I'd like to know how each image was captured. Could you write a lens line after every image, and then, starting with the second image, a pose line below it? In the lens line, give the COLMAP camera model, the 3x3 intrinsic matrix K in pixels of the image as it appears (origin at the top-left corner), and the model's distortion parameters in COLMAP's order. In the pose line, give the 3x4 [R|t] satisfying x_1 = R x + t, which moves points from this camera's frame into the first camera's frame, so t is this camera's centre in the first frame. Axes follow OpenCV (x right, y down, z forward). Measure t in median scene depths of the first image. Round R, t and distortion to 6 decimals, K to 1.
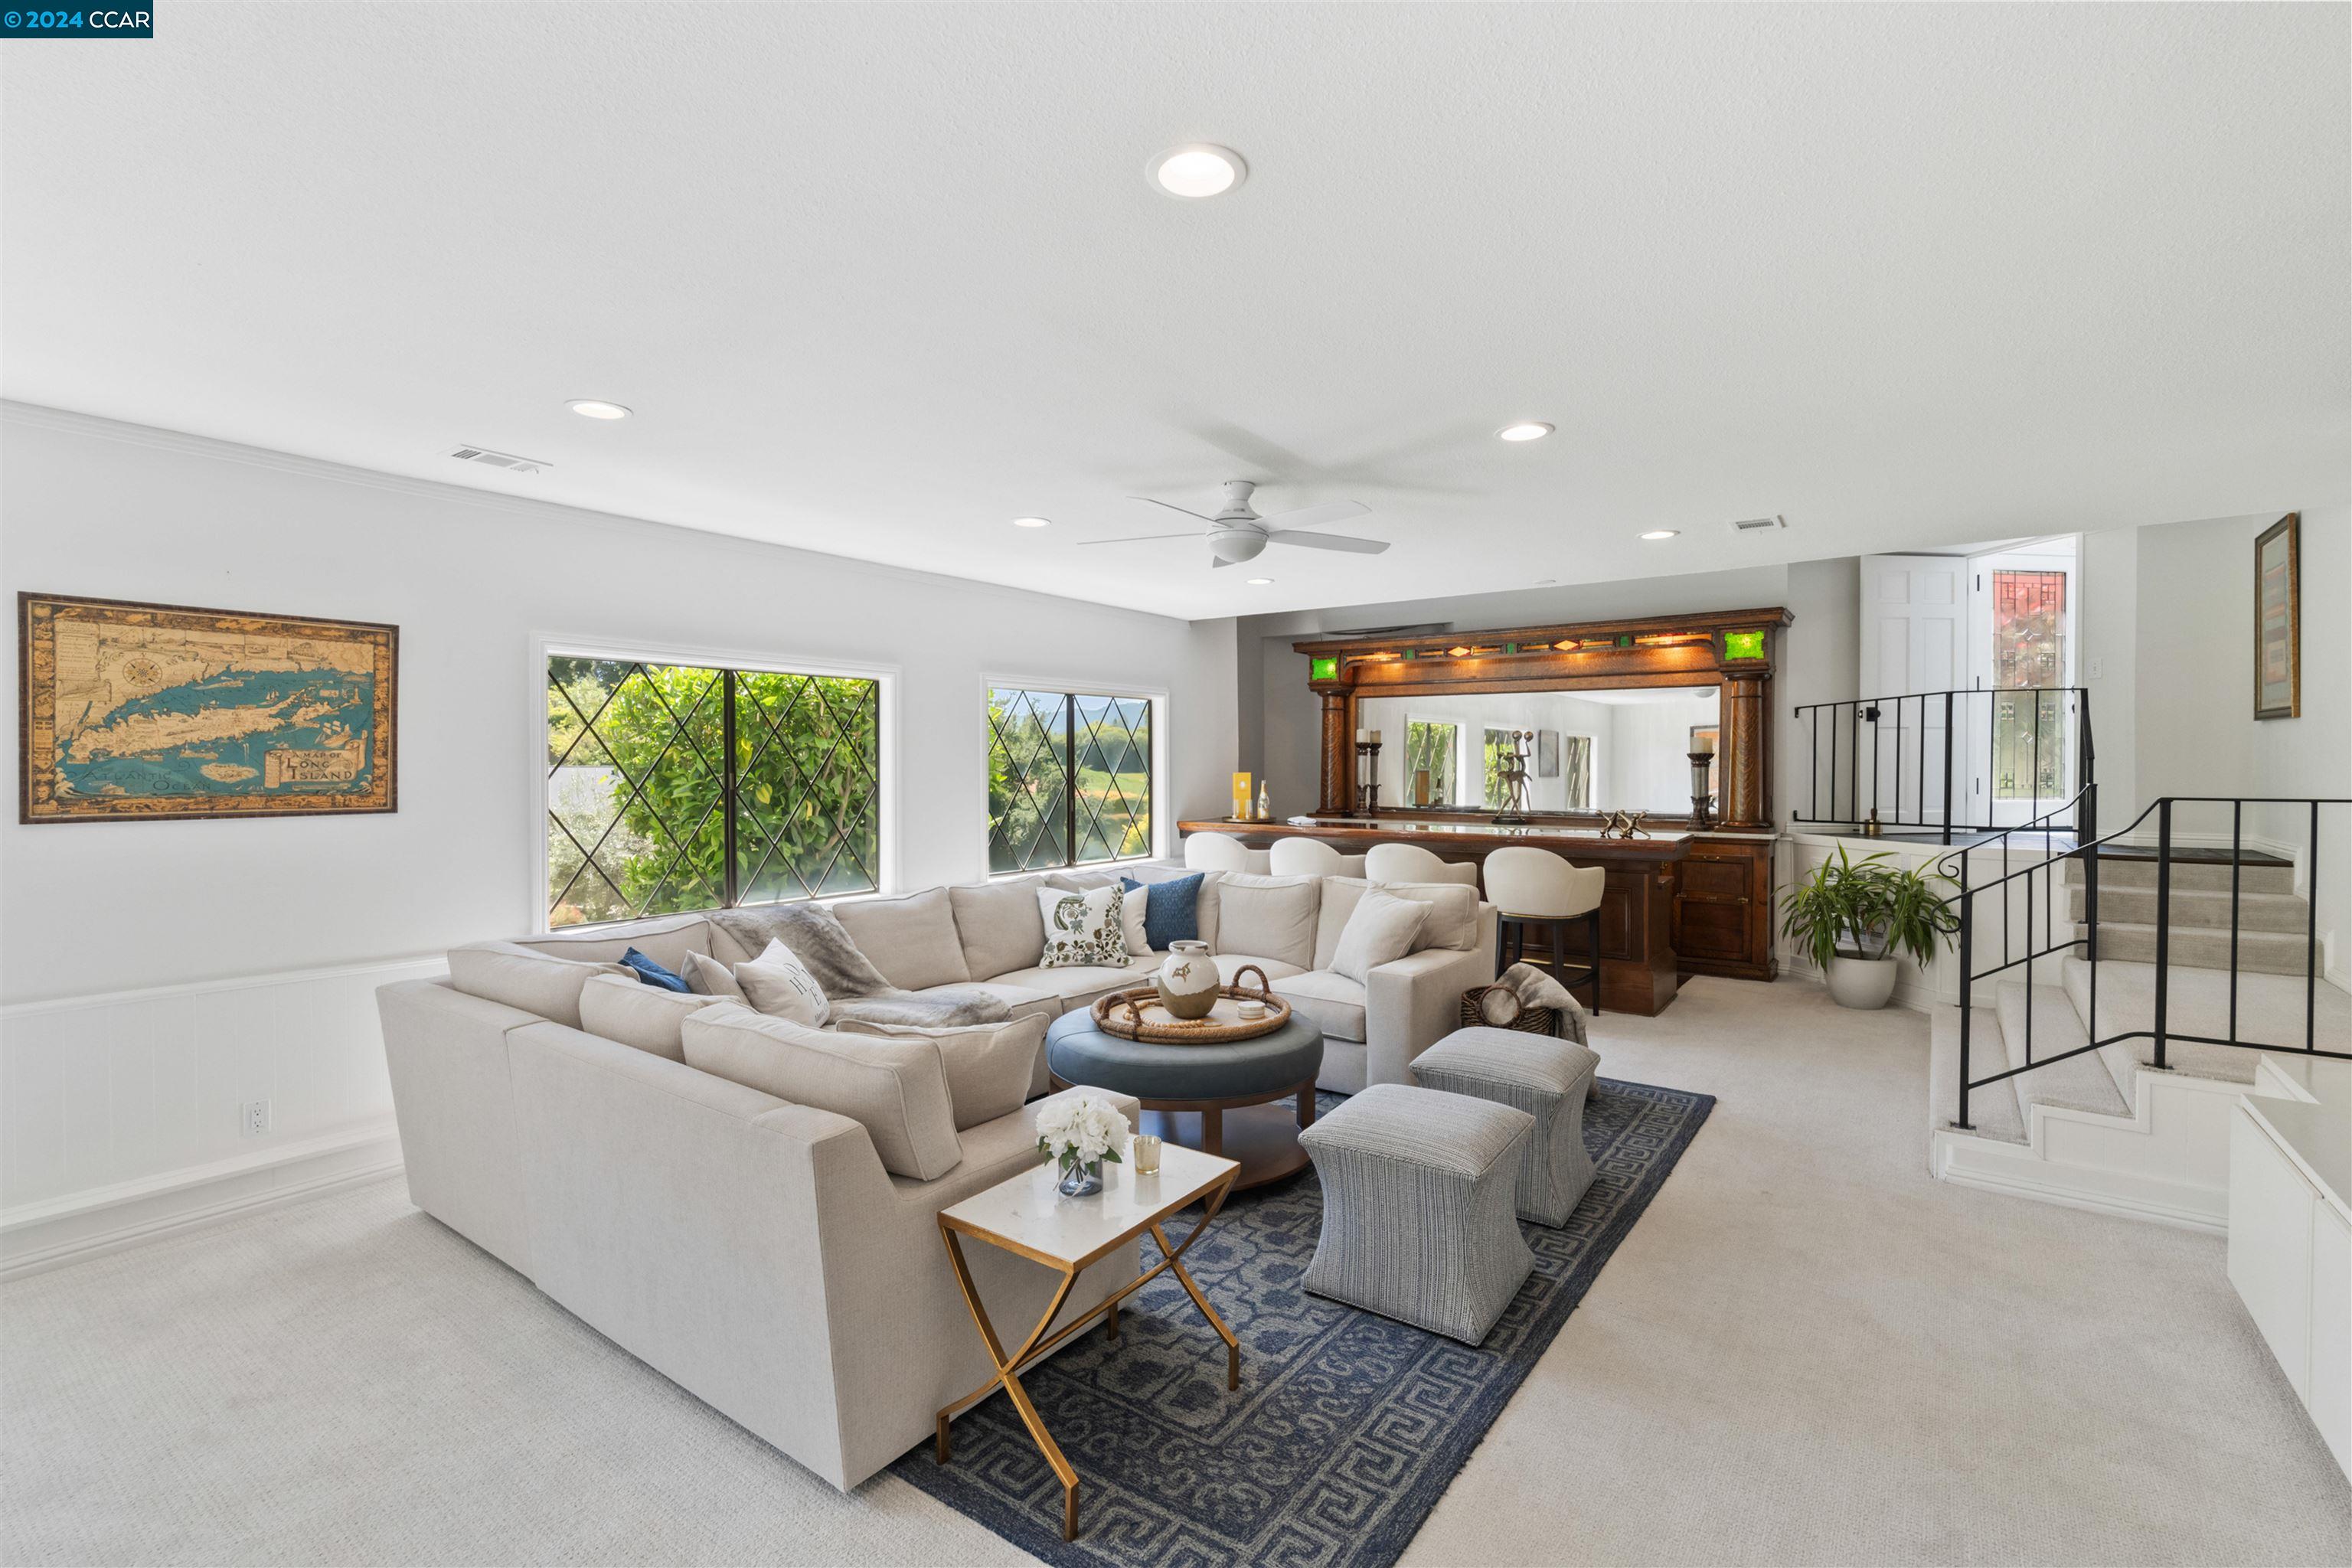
lens RADIAL K [[1048.7, 0, 1164.1], [0, 1048.7, 784.7], [0, 0, 1]] dist [-0.007298, 0.002969]
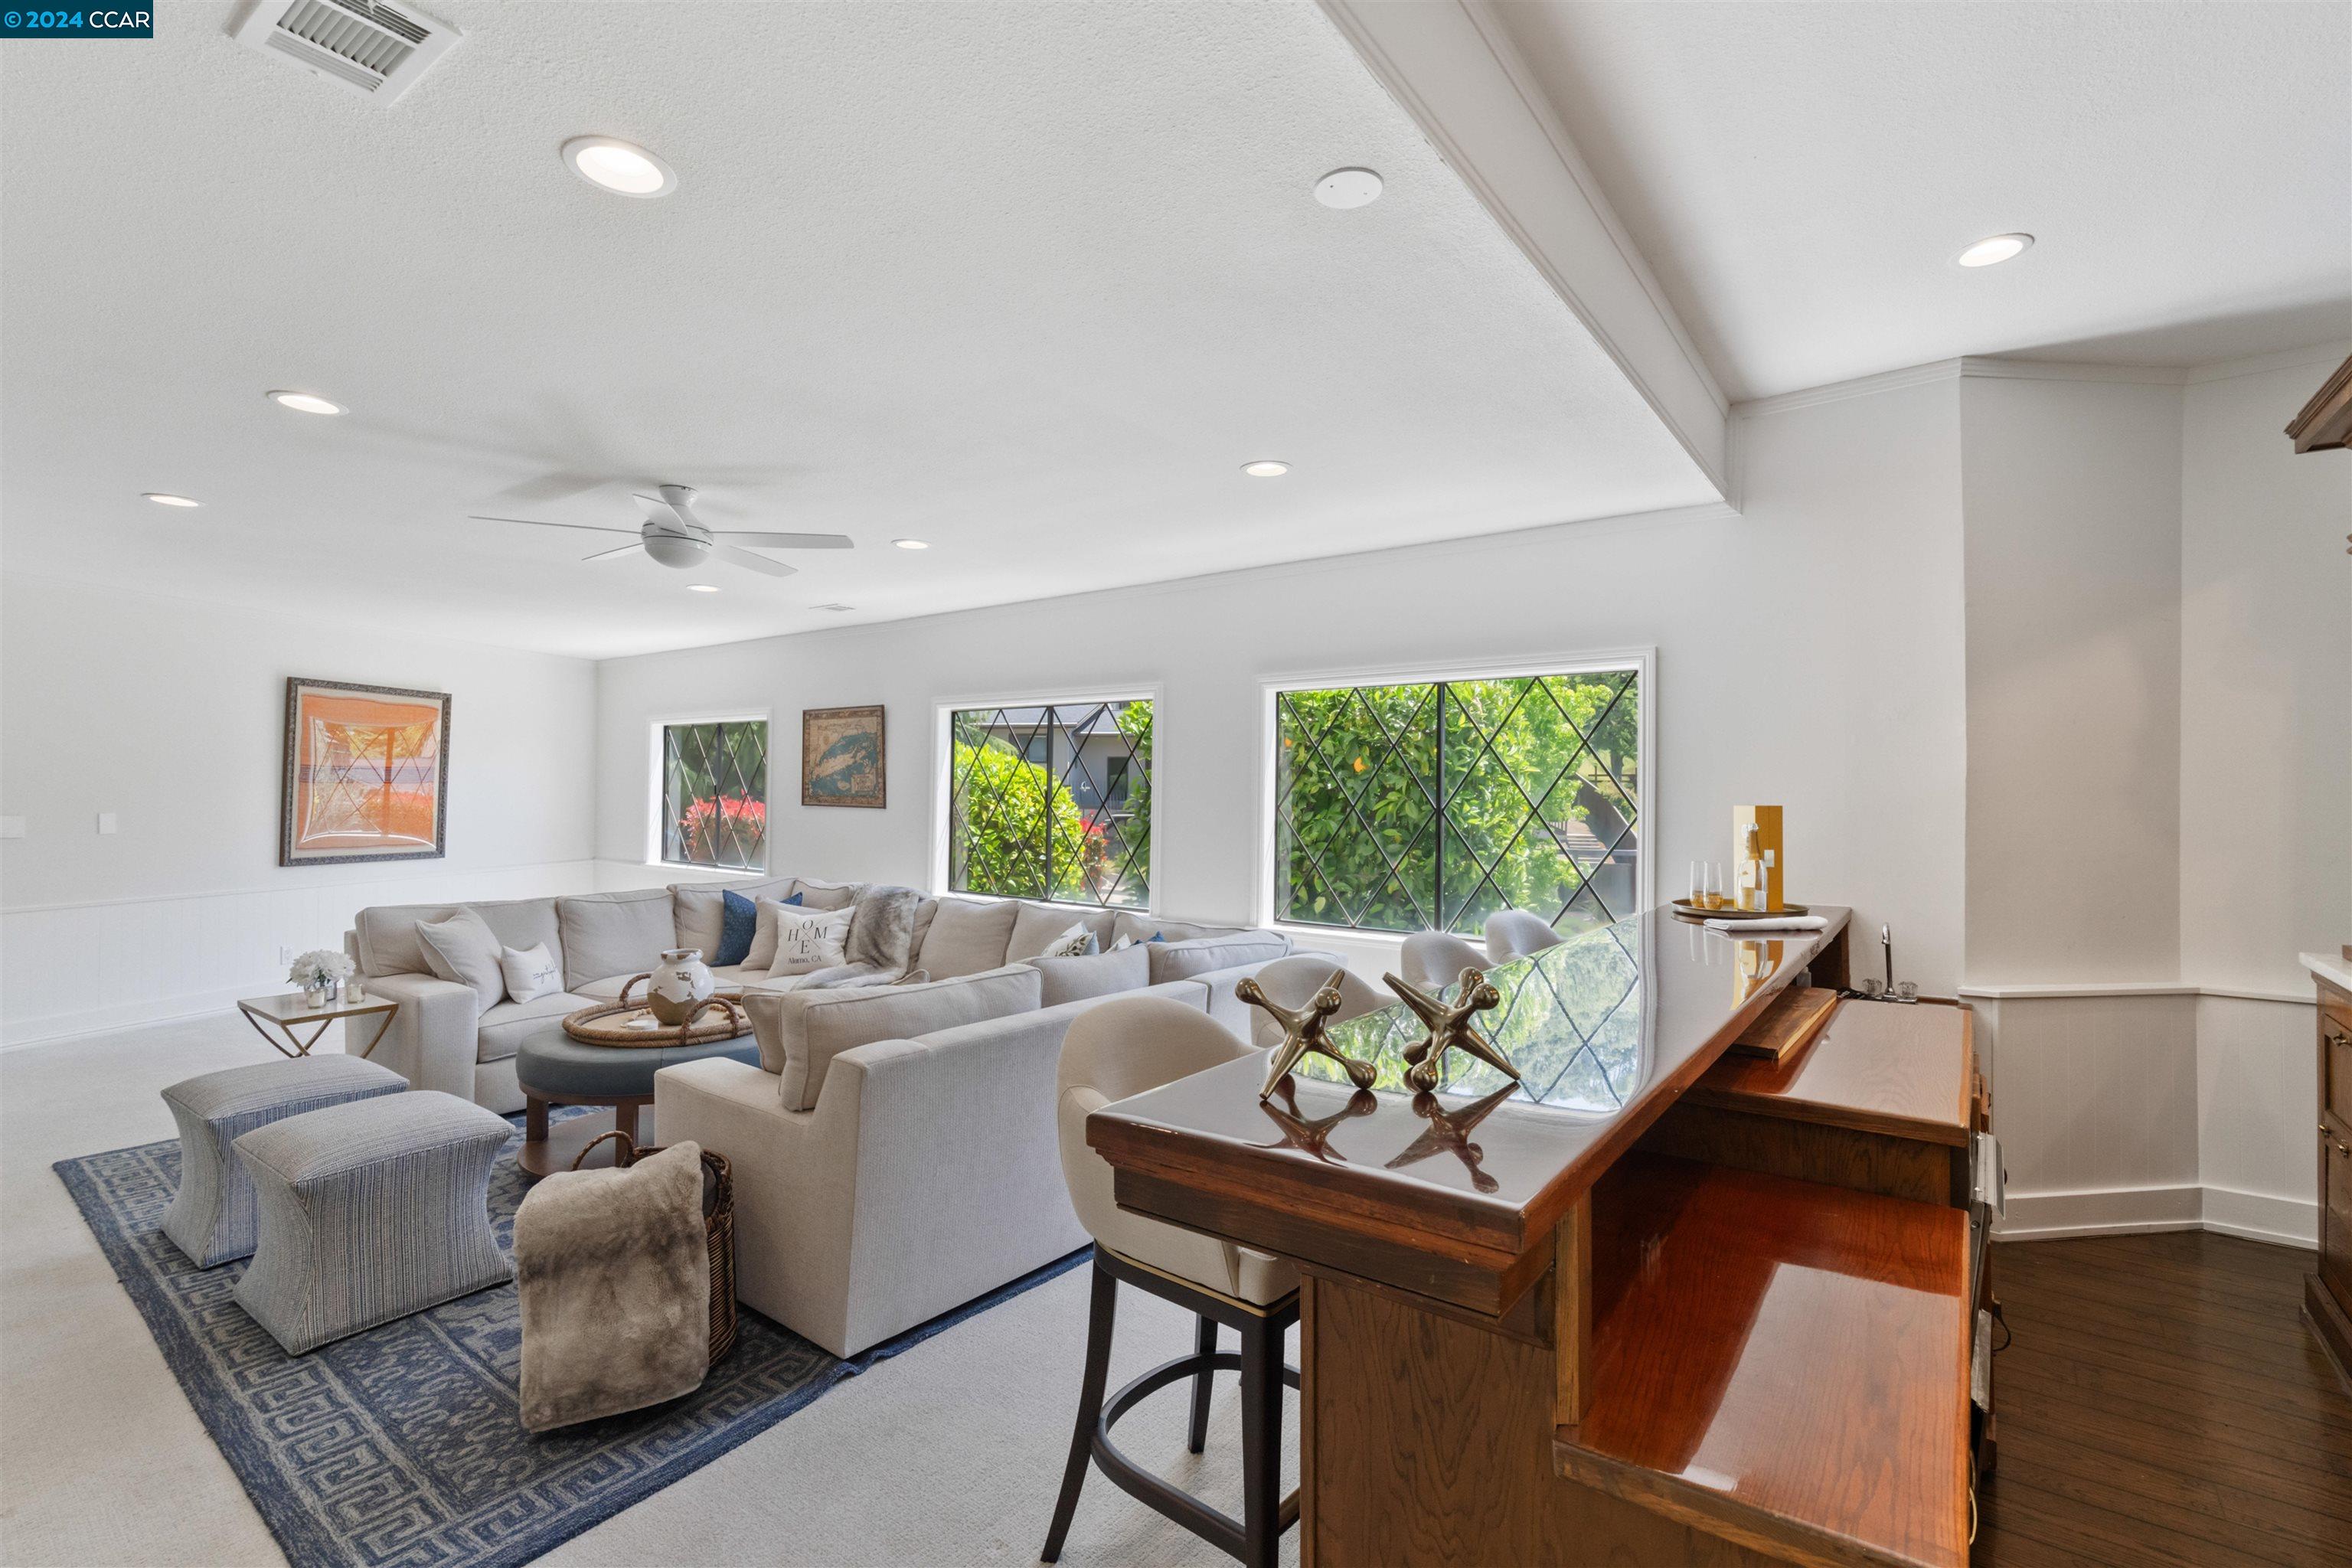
lens RADIAL K [[1048.7, 0, 1177.1], [0, 1048.7, 785.0], [0, 0, 1]] dist [-0.007298, 0.002969]
pose [[-0.008220, -0.001929, -0.999964, 0.999438], [-0.028961, 0.999579, -0.001690, -0.024259], [0.999547, 0.028946, -0.008273, 1.427404]]
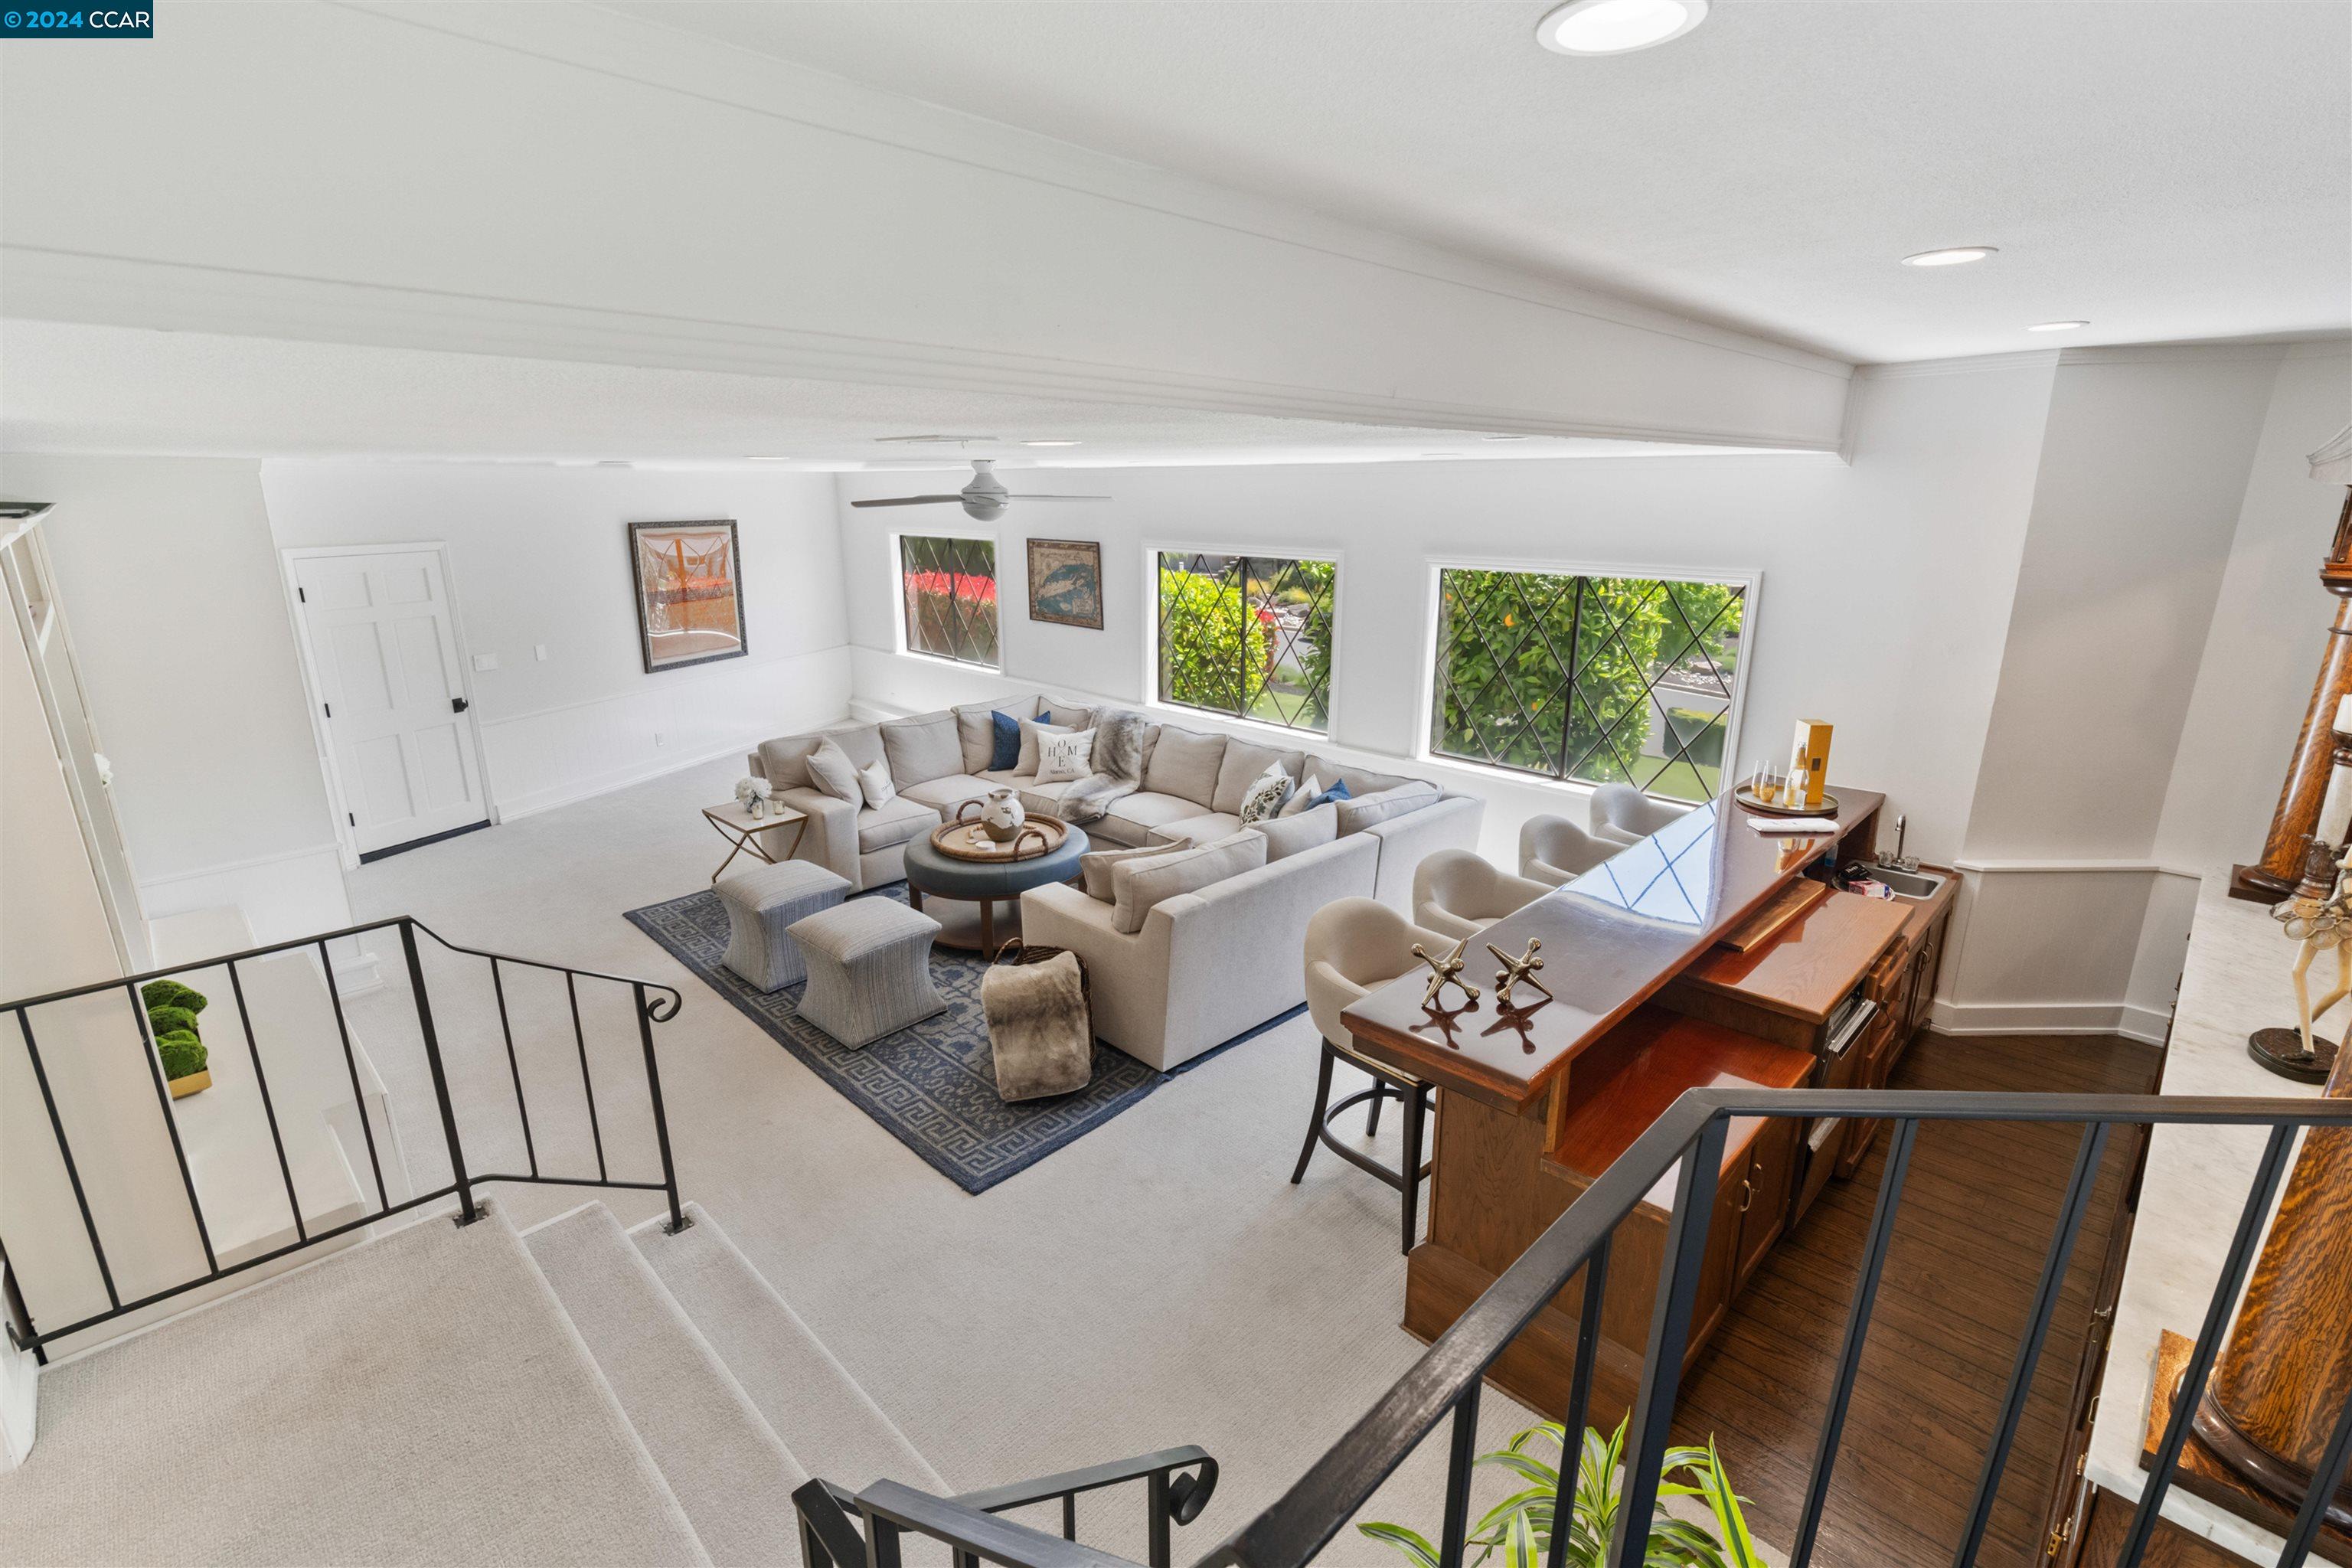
lens RADIAL K [[1048.7, 0, 1174.0], [0, 1048.7, 785.0], [0, 0, 1]] dist [-0.007298, 0.002969]
pose [[-0.149386, 0.272700, -0.950431, 1.310176], [-0.011484, 0.960673, 0.277444, -0.253712], [0.988712, 0.052361, -0.140379, 1.381836]]
